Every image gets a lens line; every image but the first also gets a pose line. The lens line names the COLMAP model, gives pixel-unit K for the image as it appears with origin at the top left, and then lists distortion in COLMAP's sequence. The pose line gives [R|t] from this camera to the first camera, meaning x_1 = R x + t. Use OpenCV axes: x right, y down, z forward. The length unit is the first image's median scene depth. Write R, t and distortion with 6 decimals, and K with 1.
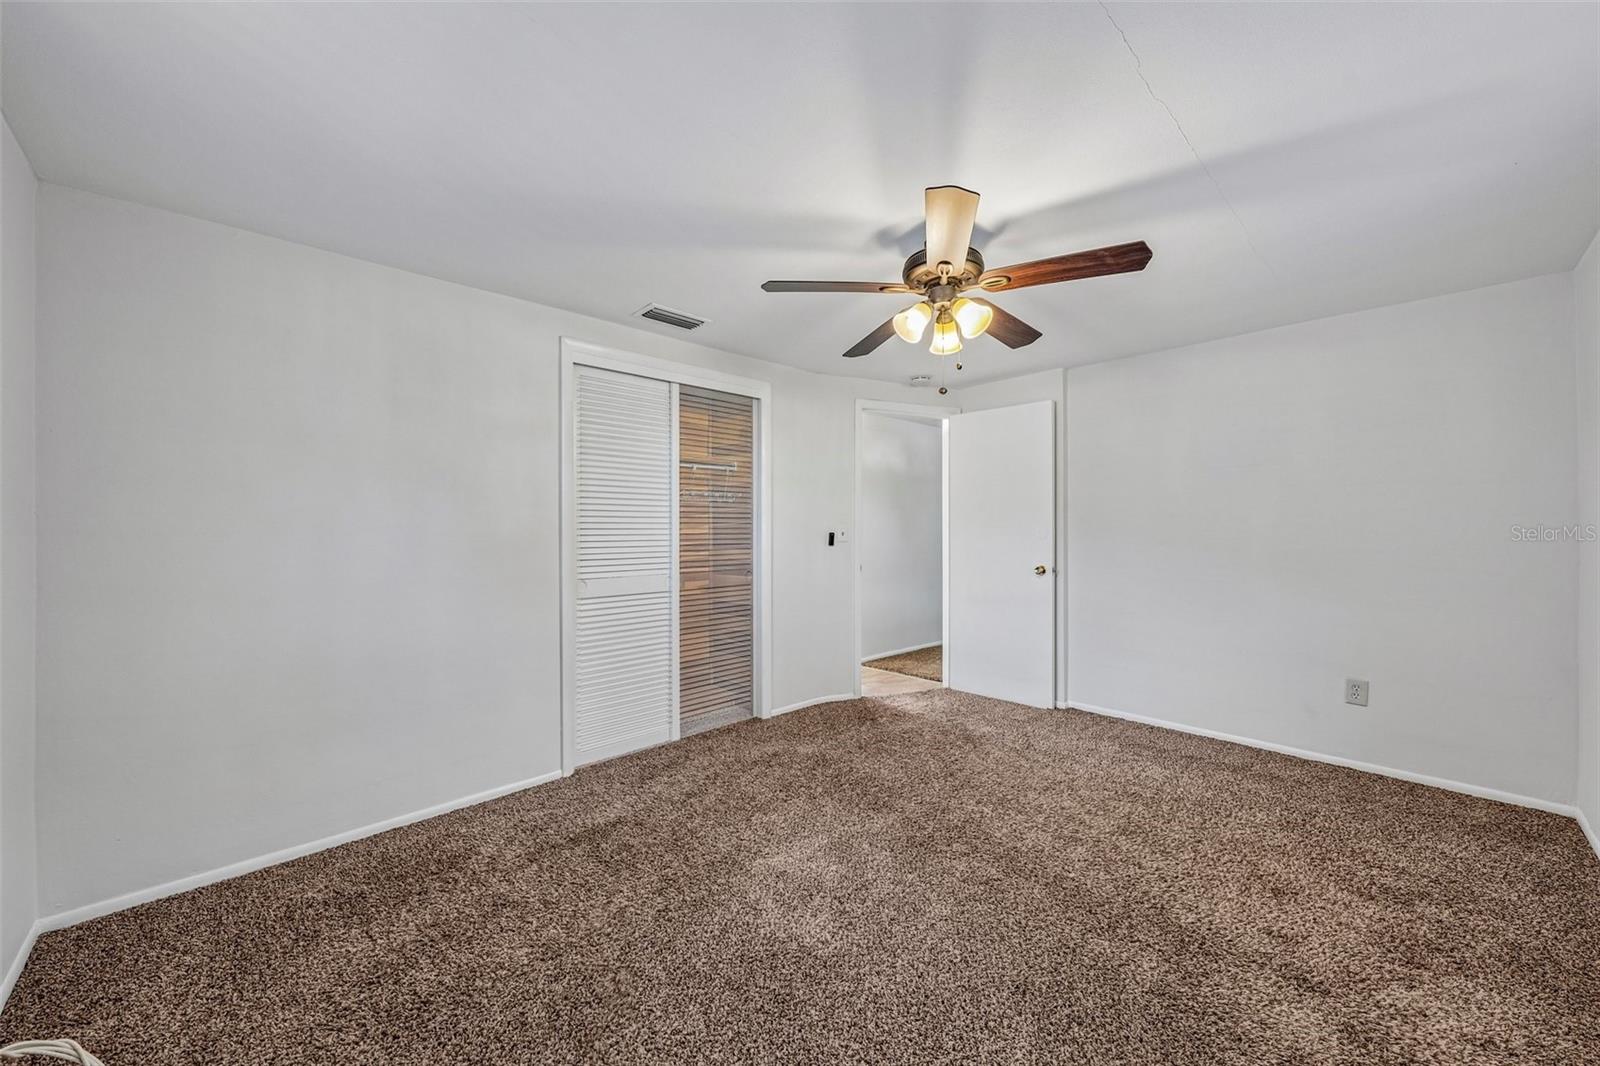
lens RADIAL K [[593.3, 0, 818.2], [0, 593.3, 532.4], [0, 0, 1]] dist [-0.011736, -0.000020]
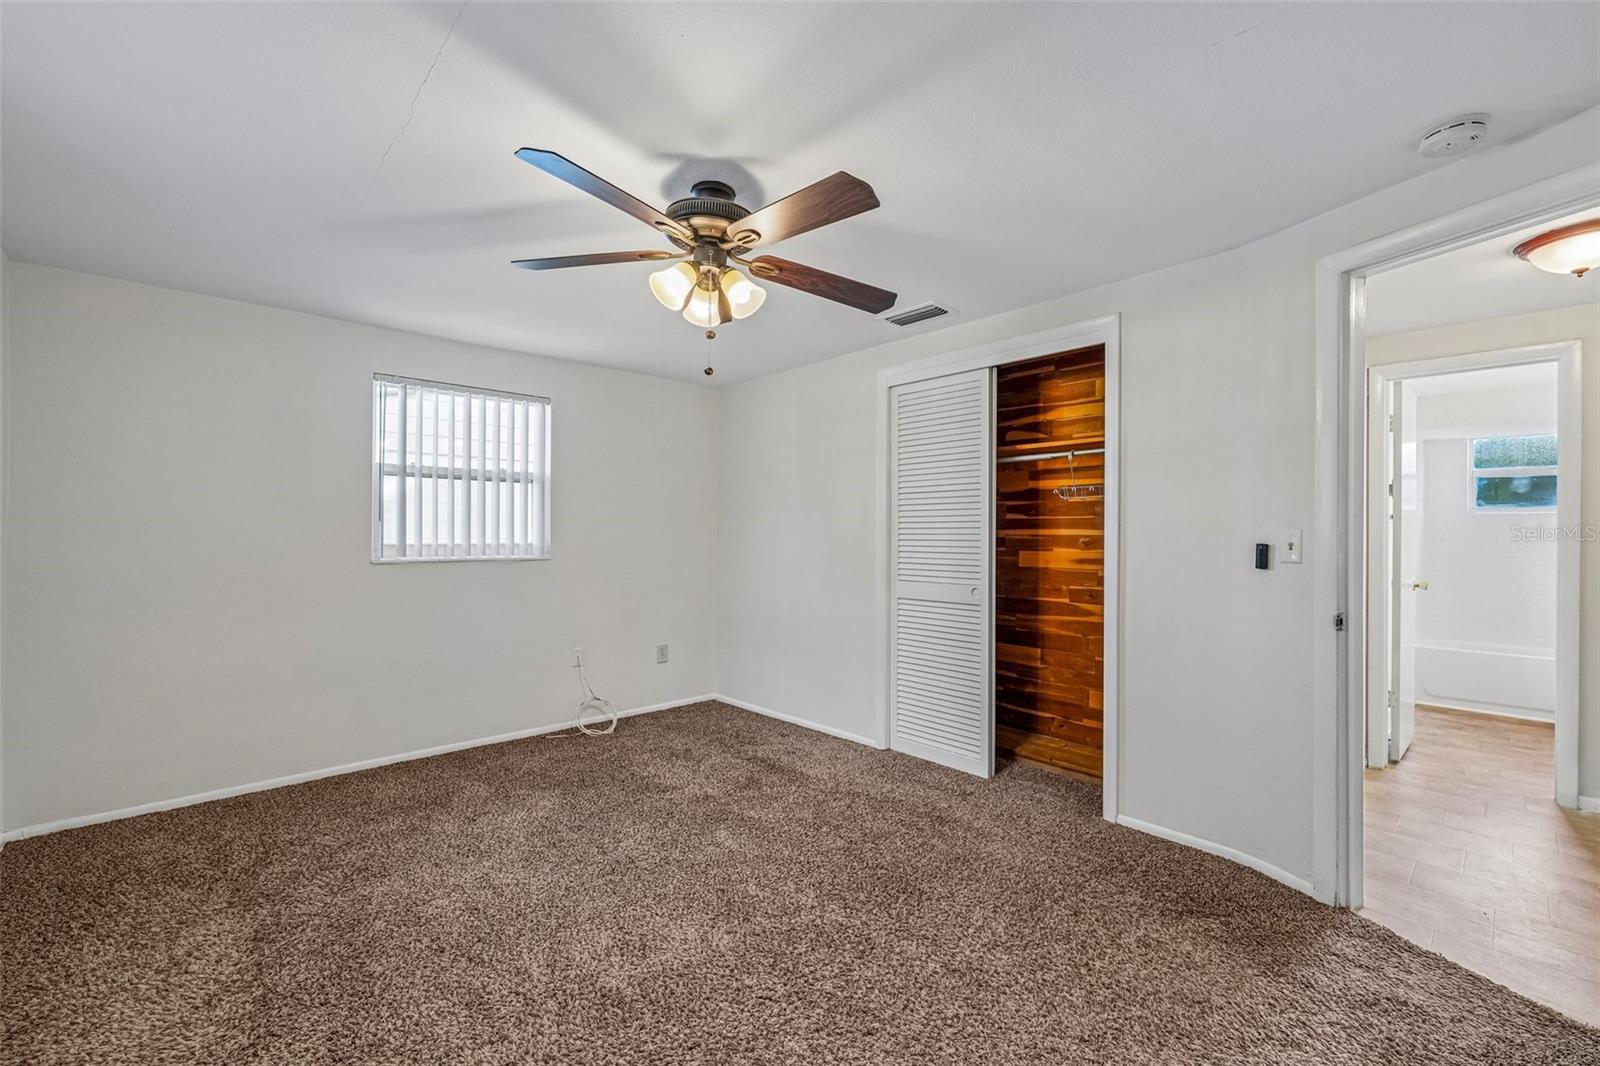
lens RADIAL K [[683.2, 0, 802.4], [0, 683.2, 527.1], [0, 0, 1]] dist [-0.001037, -0.000302]
pose [[-0.046019, -0.002421, -0.998938, 0.732457], [-0.005548, 0.999982, -0.002167, -0.012106], [0.998925, 0.005442, -0.046032, 0.731032]]
